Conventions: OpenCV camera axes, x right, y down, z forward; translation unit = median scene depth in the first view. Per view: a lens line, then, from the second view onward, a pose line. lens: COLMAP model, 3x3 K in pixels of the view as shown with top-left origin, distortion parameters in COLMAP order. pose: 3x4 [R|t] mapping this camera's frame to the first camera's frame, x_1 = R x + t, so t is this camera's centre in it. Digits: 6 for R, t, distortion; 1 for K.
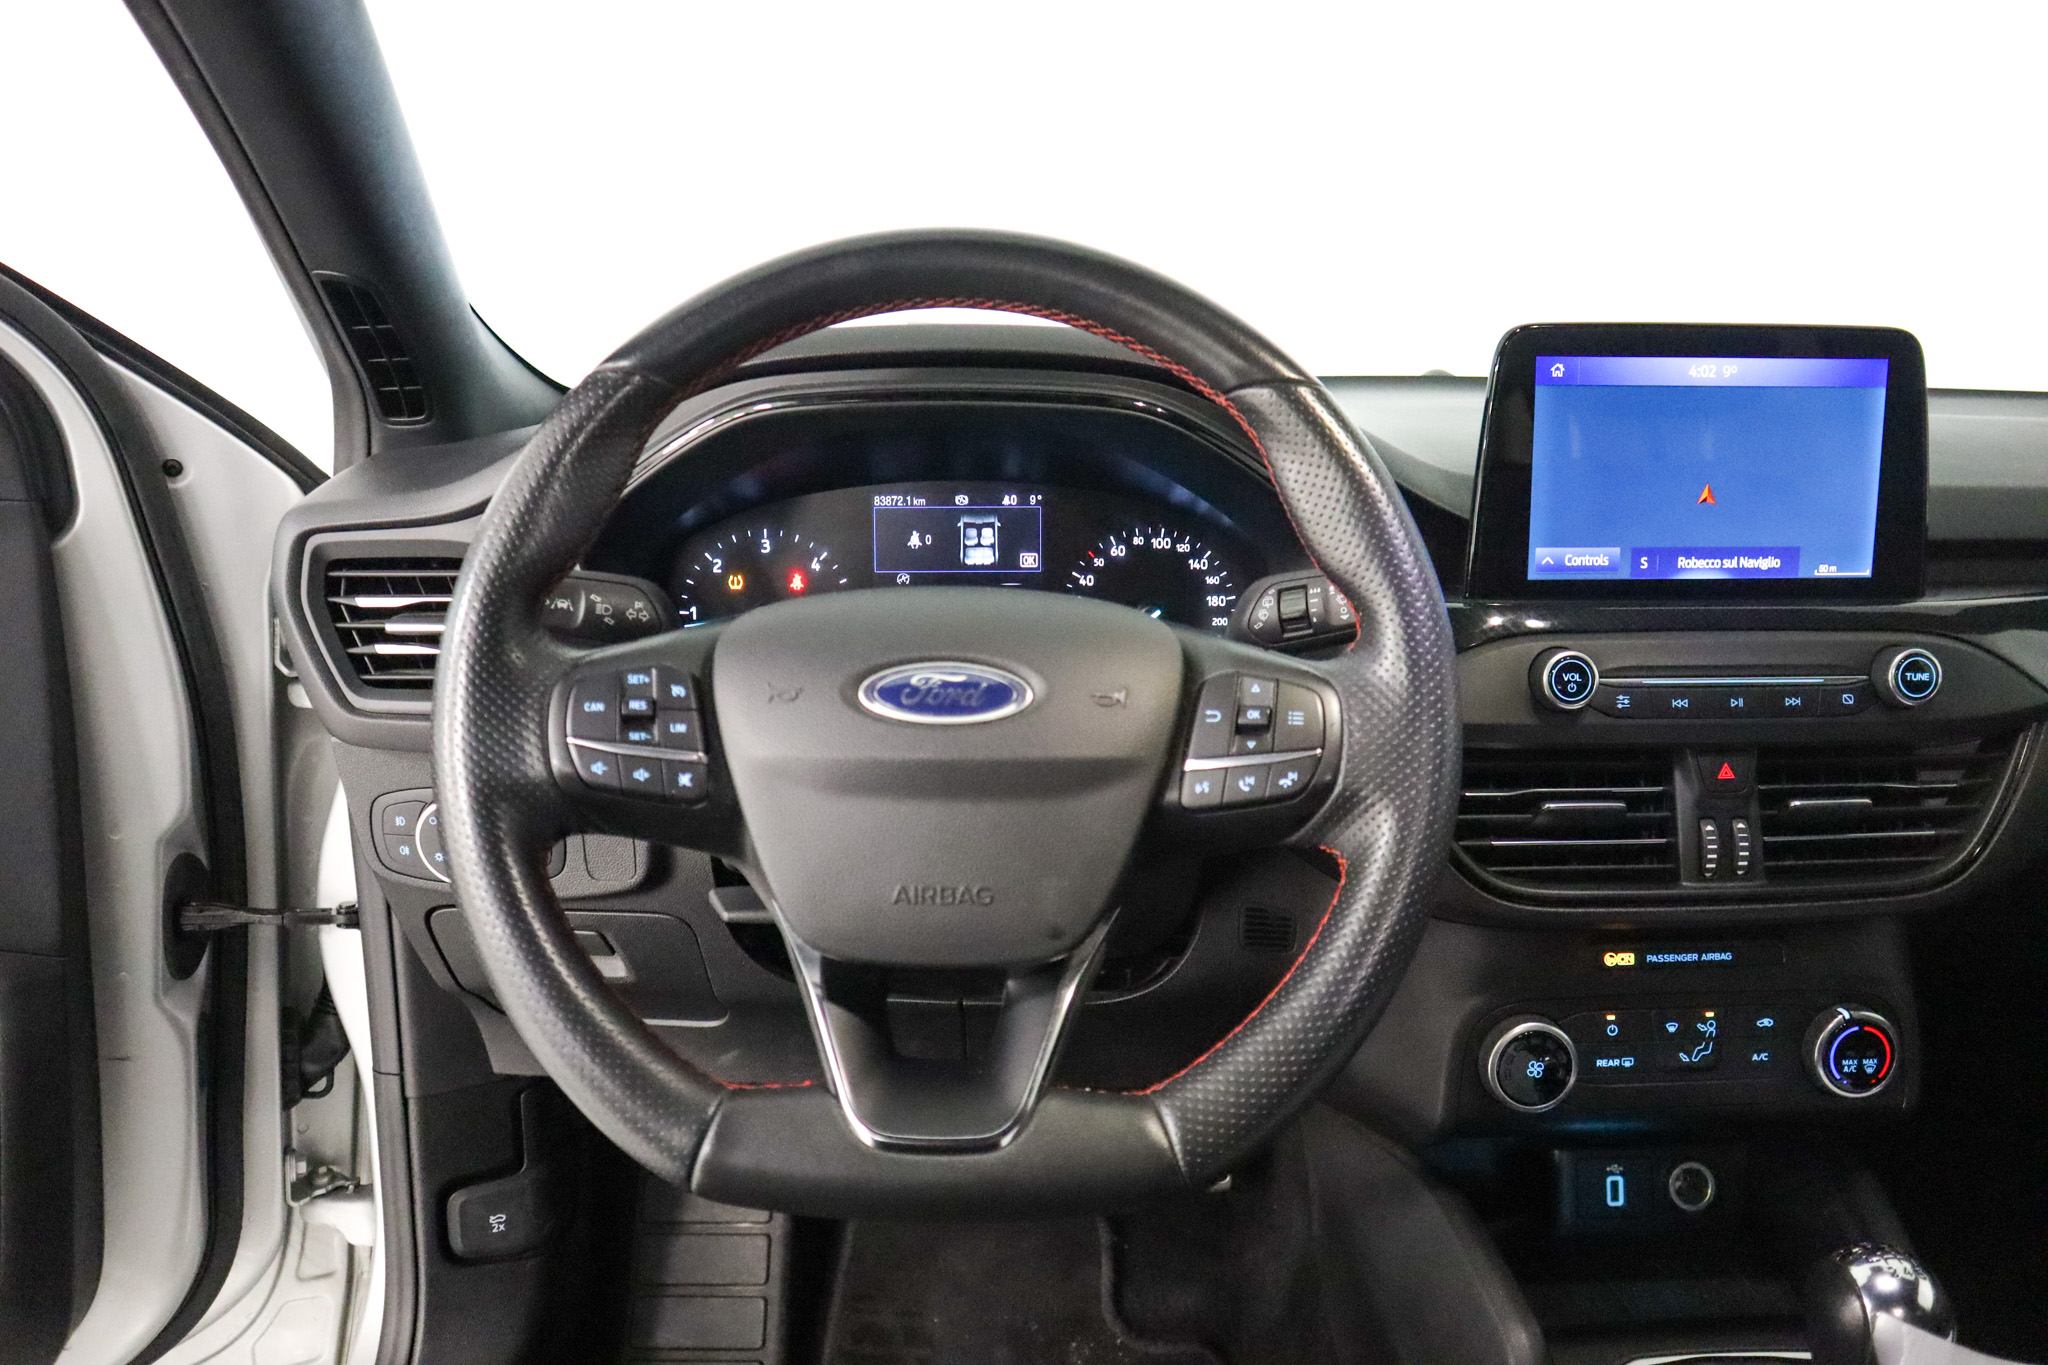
lens RADIAL K [[1436.7, 0, 1024.9], [0, 1436.7, 675.1], [0, 0, 1]] dist [-0.113818, 0.050184]
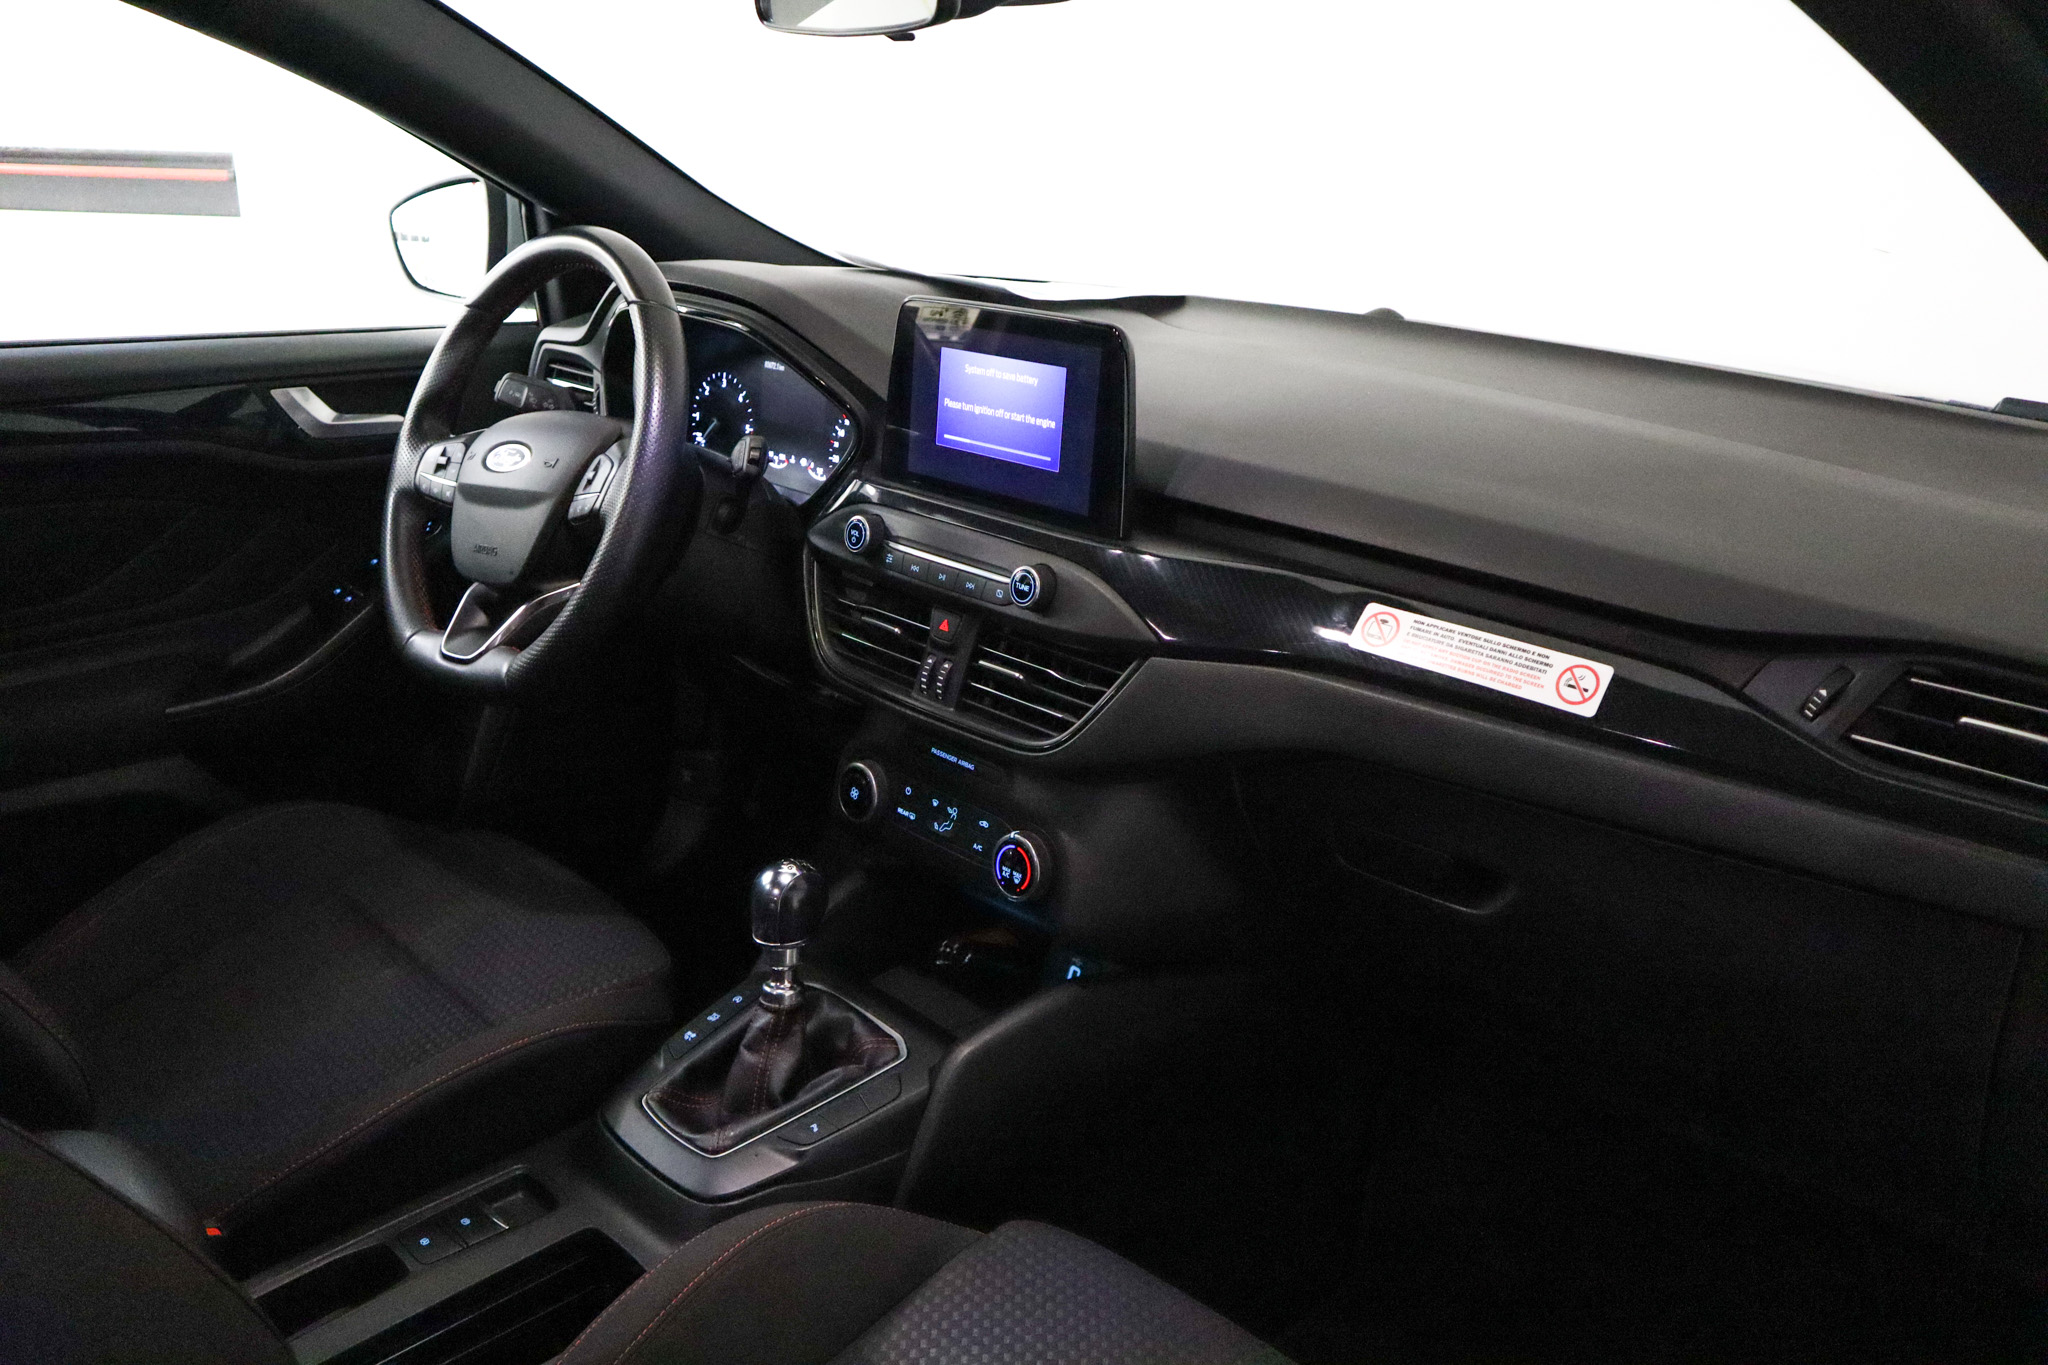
lens RADIAL K [[1585.0, 0, 1011.8], [0, 1585.0, 680.5], [0, 0, 1]] dist [0.032351, 0.004292]
pose [[0.687445, 0.264810, -0.676236, 1.594127], [-0.199739, 0.964182, 0.174519, -0.165793], [0.698229, 0.015098, 0.715715, -0.100658]]
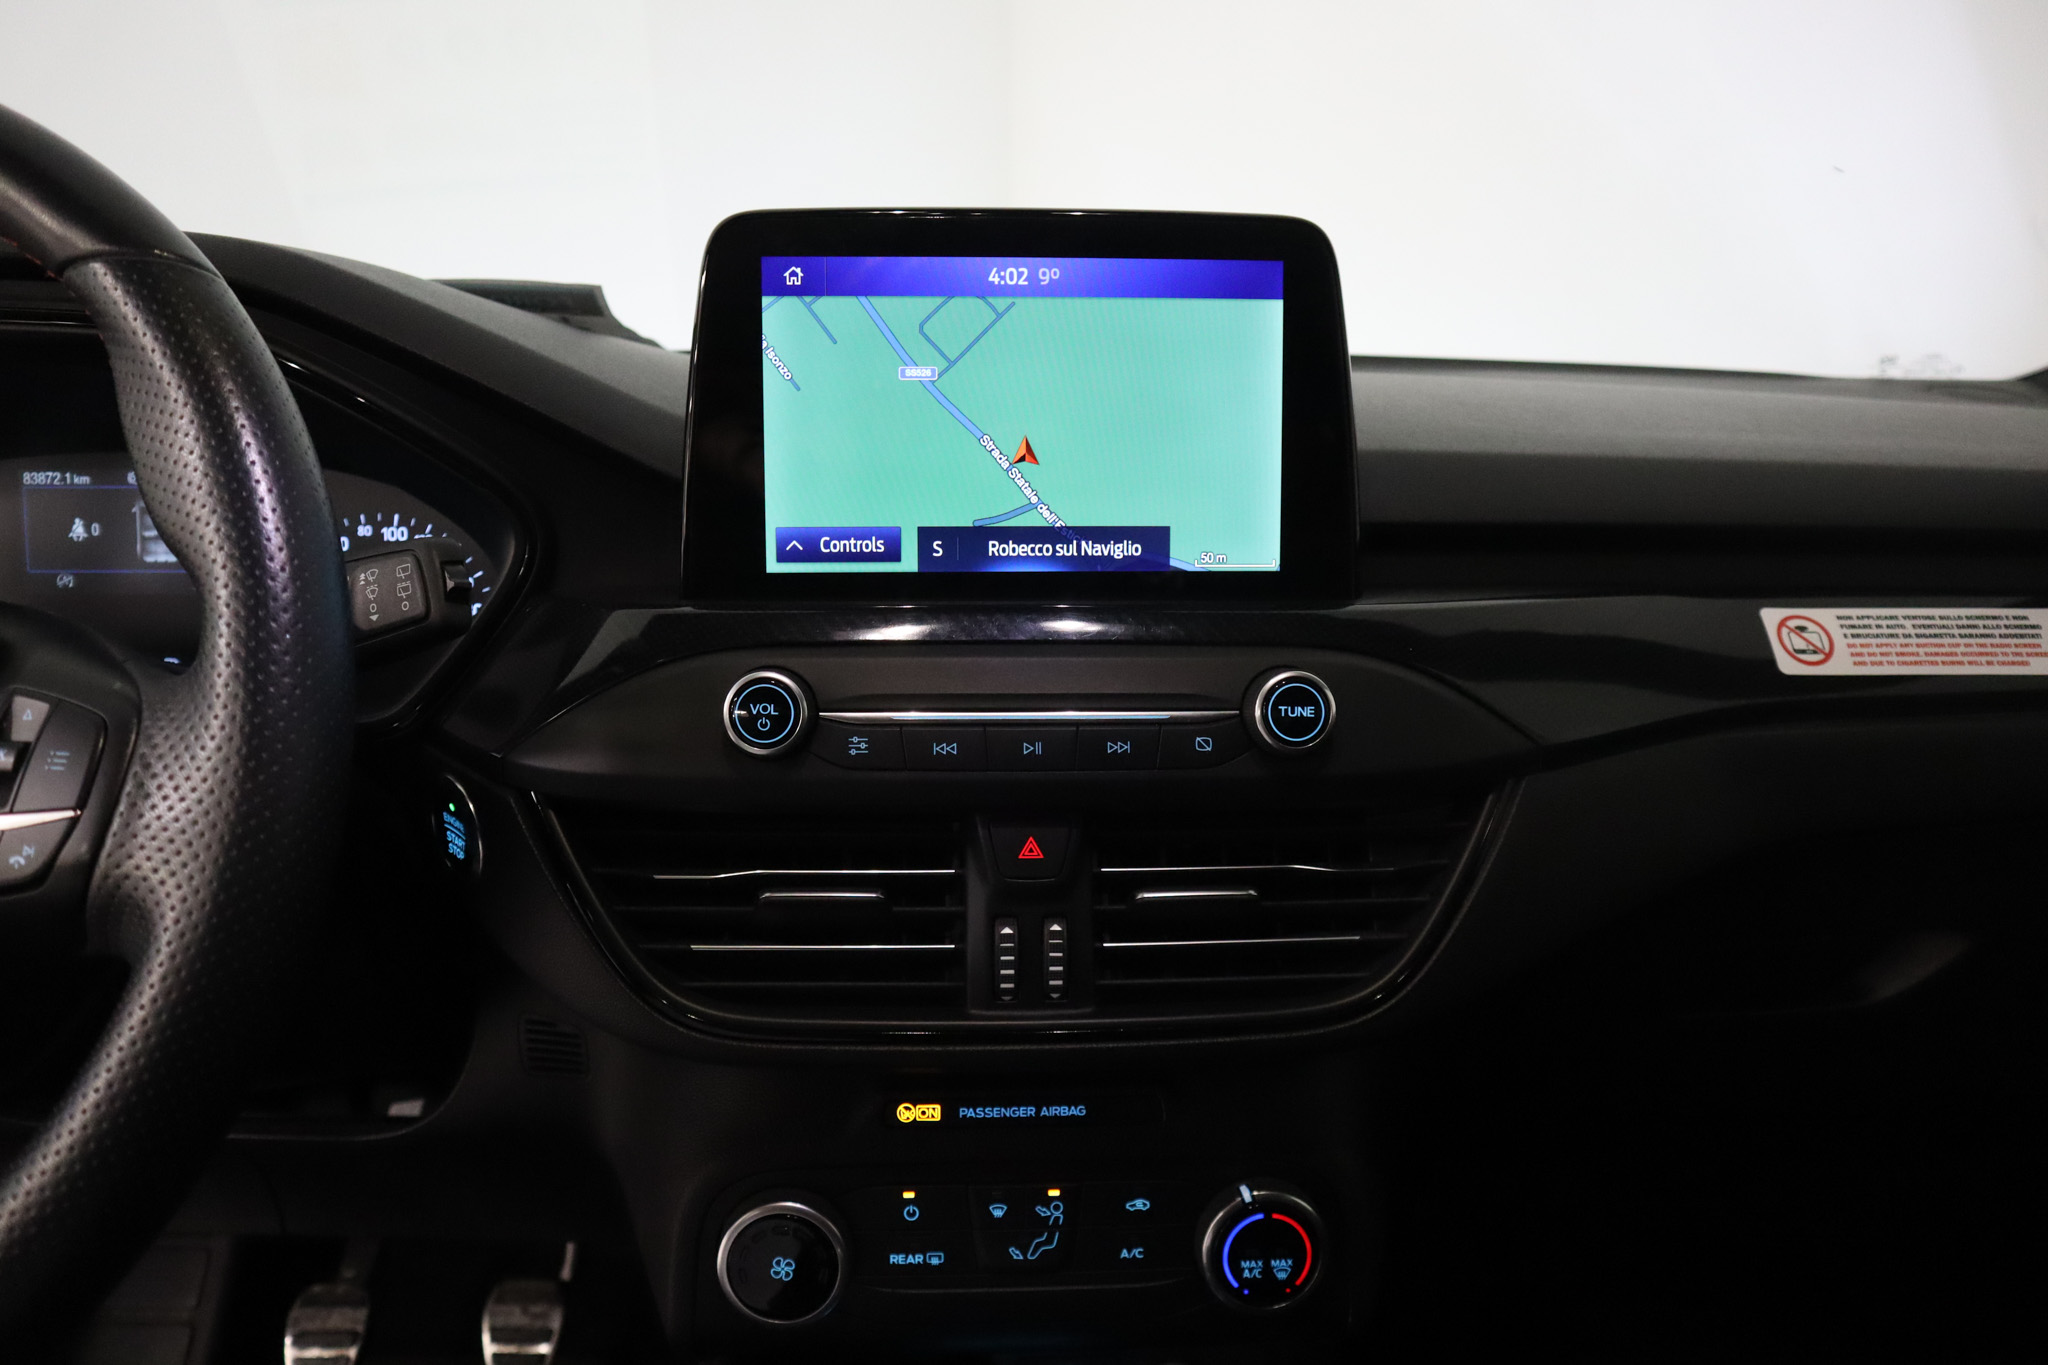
lens RADIAL K [[1436.7, 0, 1033.6], [0, 1436.7, 673.6], [0, 0, 1]] dist [-0.113818, 0.050184]
pose [[0.998731, 0.005500, 0.050052, 0.450240], [-0.003559, 0.999241, -0.038802, 0.010041], [-0.050228, 0.038575, 0.997993, 0.282804]]
